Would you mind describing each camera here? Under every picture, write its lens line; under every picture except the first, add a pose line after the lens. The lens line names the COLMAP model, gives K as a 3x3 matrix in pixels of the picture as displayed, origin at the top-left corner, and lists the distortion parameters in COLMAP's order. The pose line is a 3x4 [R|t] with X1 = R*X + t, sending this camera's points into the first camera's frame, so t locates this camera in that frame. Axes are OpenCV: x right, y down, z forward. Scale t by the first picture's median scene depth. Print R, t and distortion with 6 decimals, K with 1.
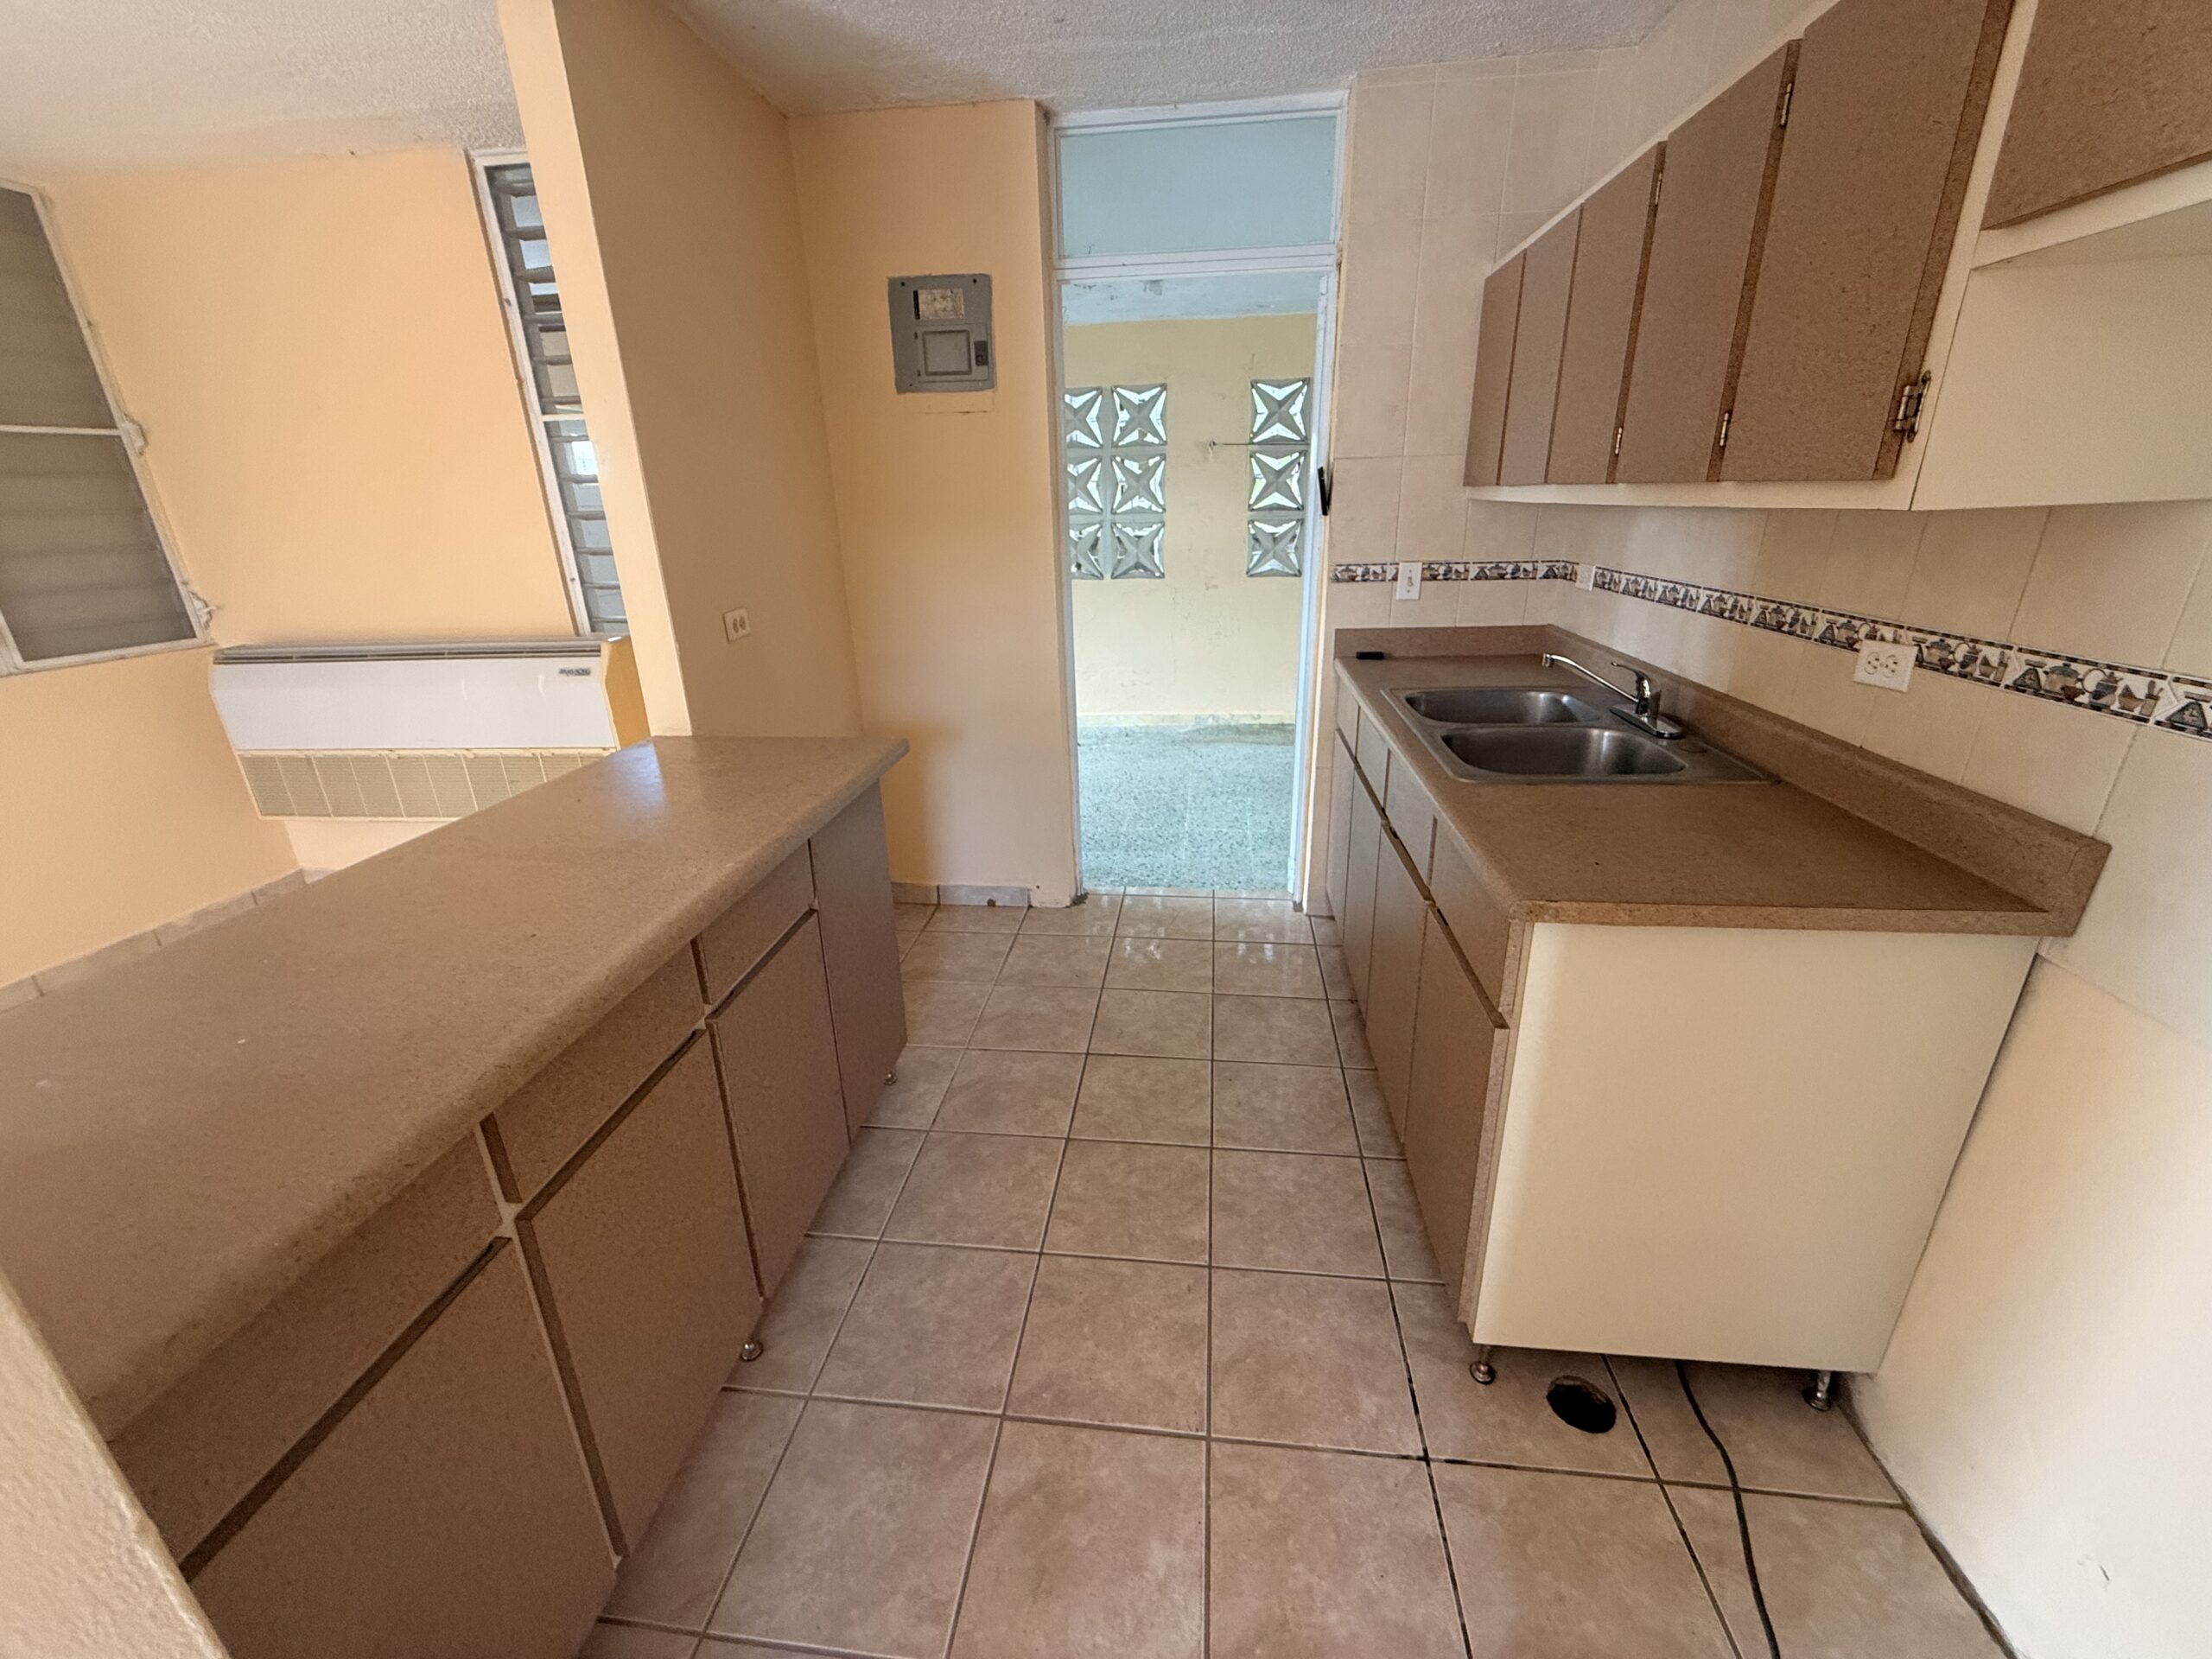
lens RADIAL K [[884.9, 0, 1106.0], [0, 884.9, 829.5], [0, 0, 1]] dist [-0.001432, -0.000124]
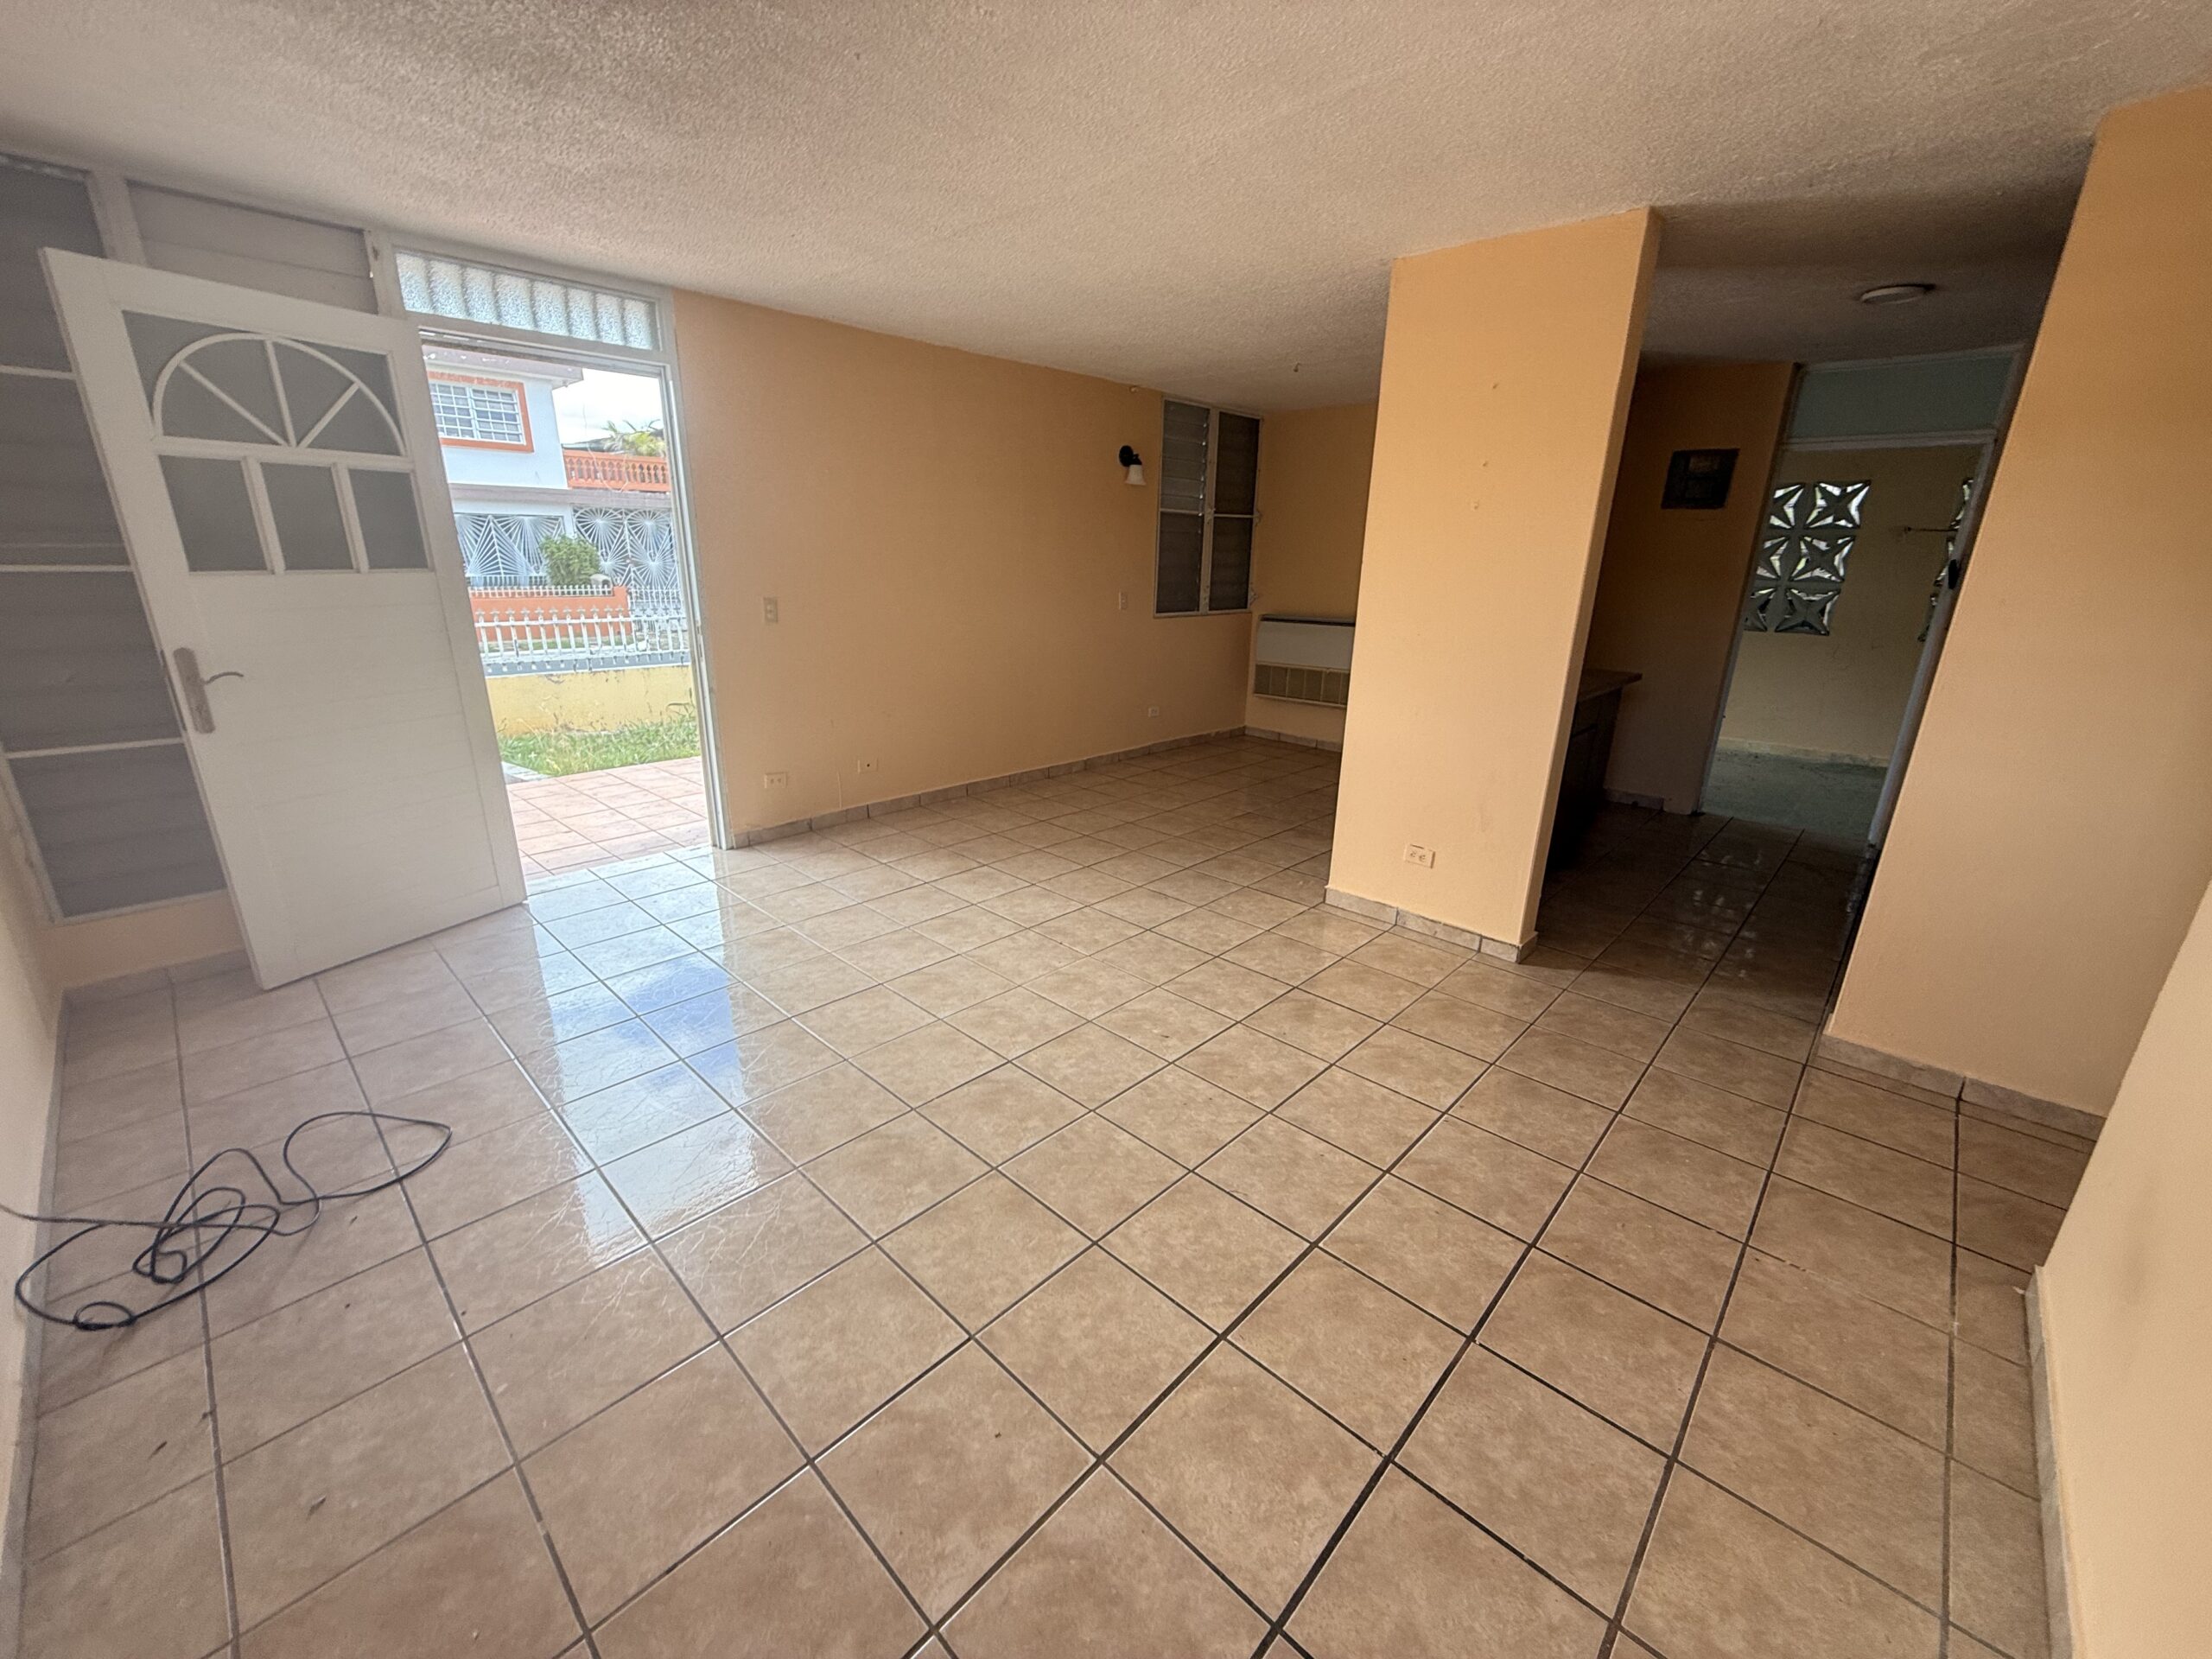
lens RADIAL K [[883.1, 0, 1099.3], [0, 883.1, 821.4], [0, 0, 1]] dist [-0.002649, -0.000138]
pose [[0.797996, 0.217623, -0.561998, 0.004955], [-0.248628, 0.968351, 0.021942, 0.327459], [0.548987, 0.122218, 0.826847, -0.914268]]
